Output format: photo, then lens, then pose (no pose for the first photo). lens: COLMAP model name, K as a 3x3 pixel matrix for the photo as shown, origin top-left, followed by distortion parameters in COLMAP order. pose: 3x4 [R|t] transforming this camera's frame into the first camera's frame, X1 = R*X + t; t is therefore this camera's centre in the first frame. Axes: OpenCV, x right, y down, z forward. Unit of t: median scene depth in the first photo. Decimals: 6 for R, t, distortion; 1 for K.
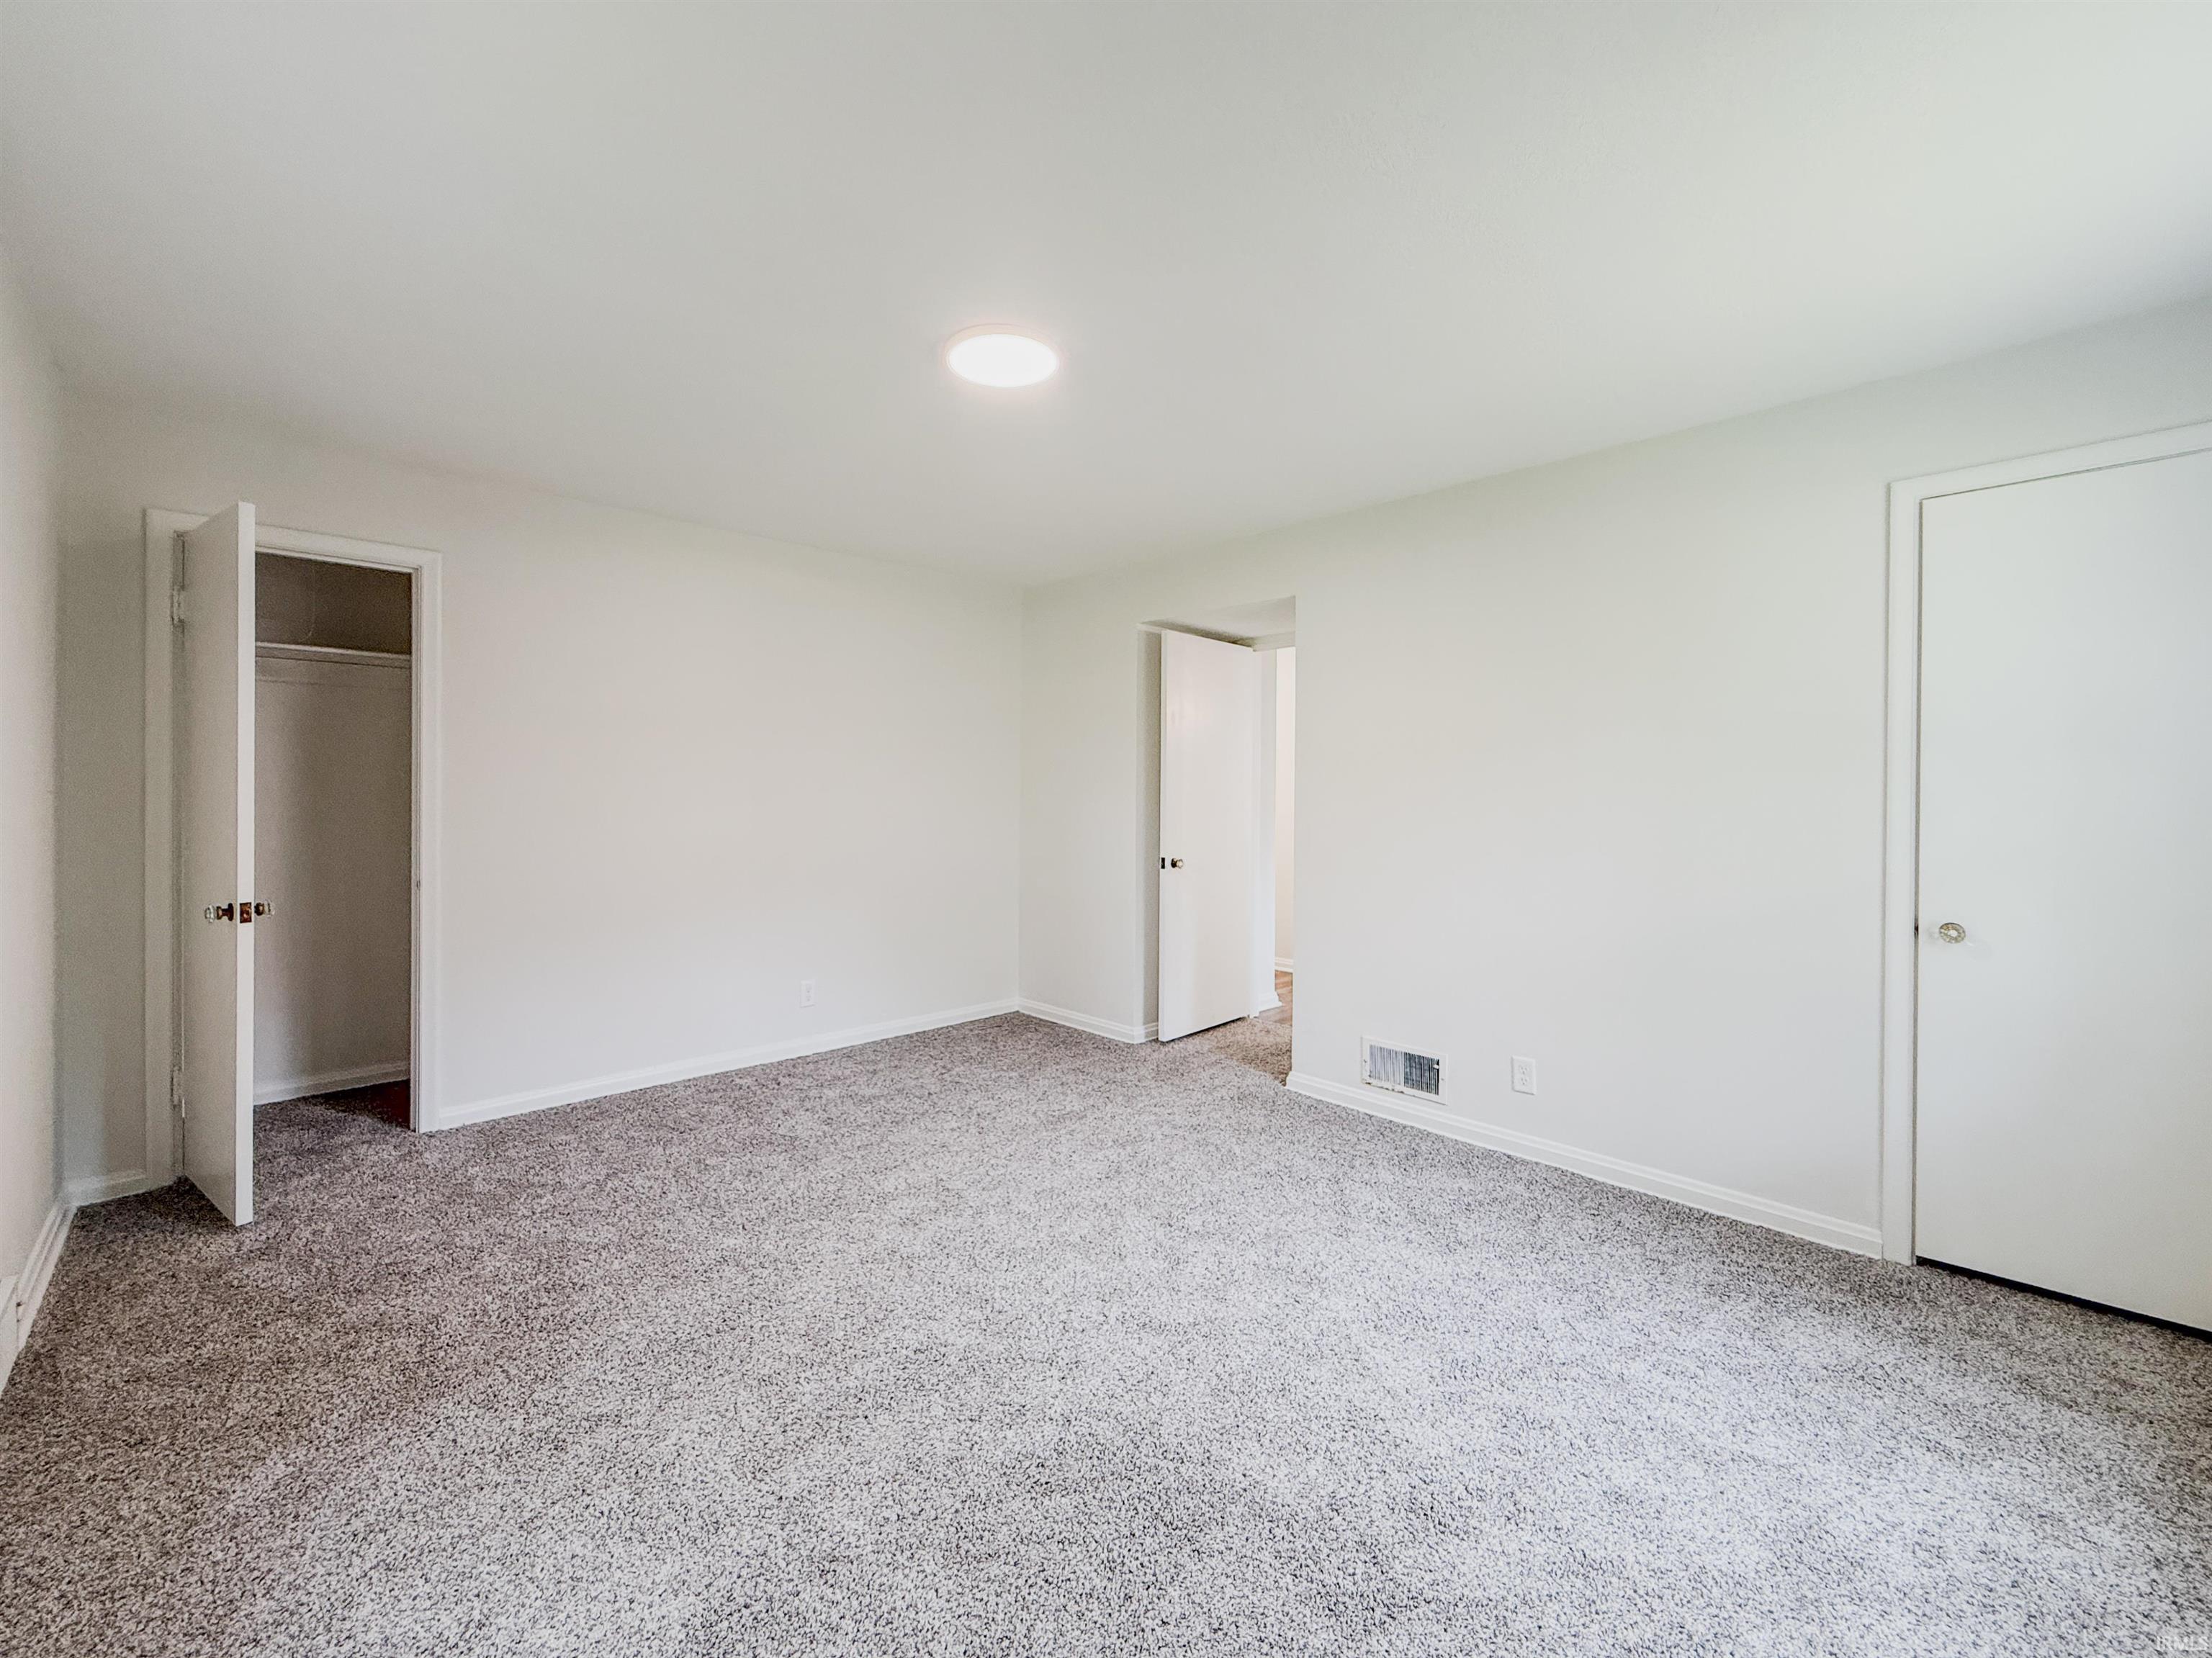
lens RADIAL K [[896.8, 0, 1102.7], [0, 896.8, 793.1], [0, 0, 1]] dist [0.001181, 0.000093]
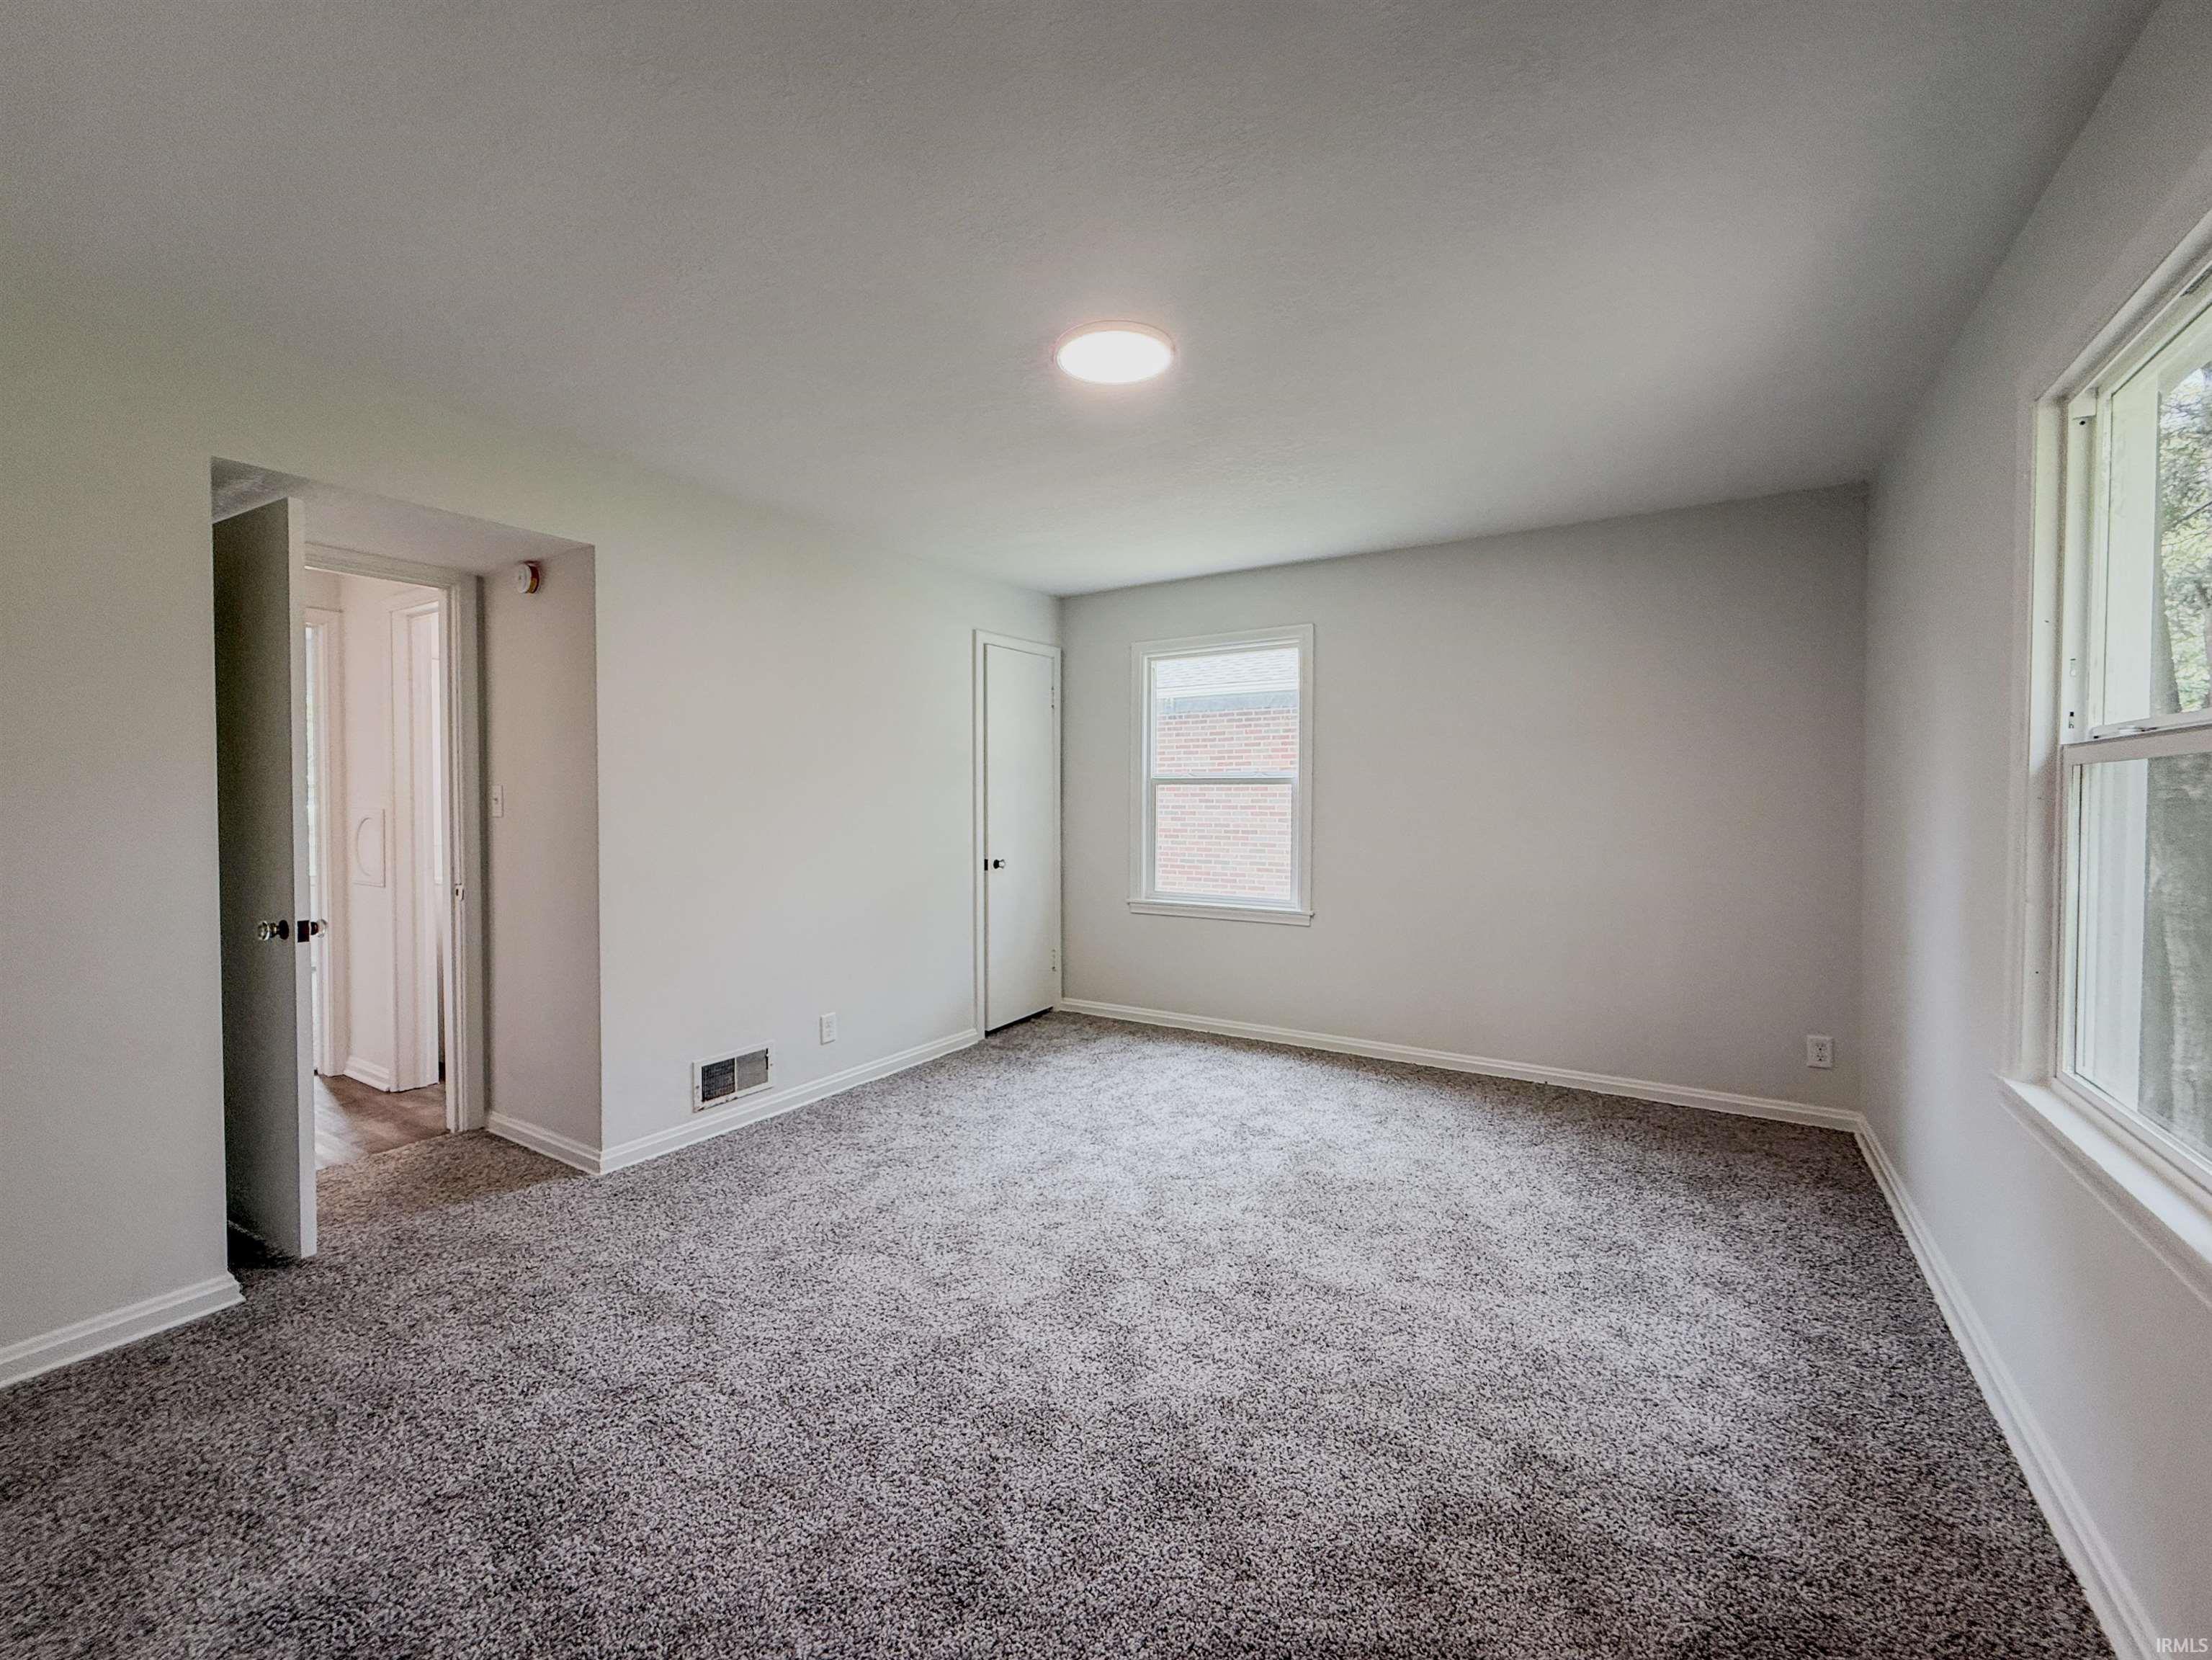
lens RADIAL K [[899.5, 0, 1103.7], [0, 899.5, 818.7], [0, 0, 1]] dist [0.000568, 0.000064]
pose [[-0.234010, -0.028392, 0.971820, -0.956640], [0.003350, 0.999544, 0.030009, -0.005341], [-0.972229, 0.010278, -0.233808, 1.108391]]
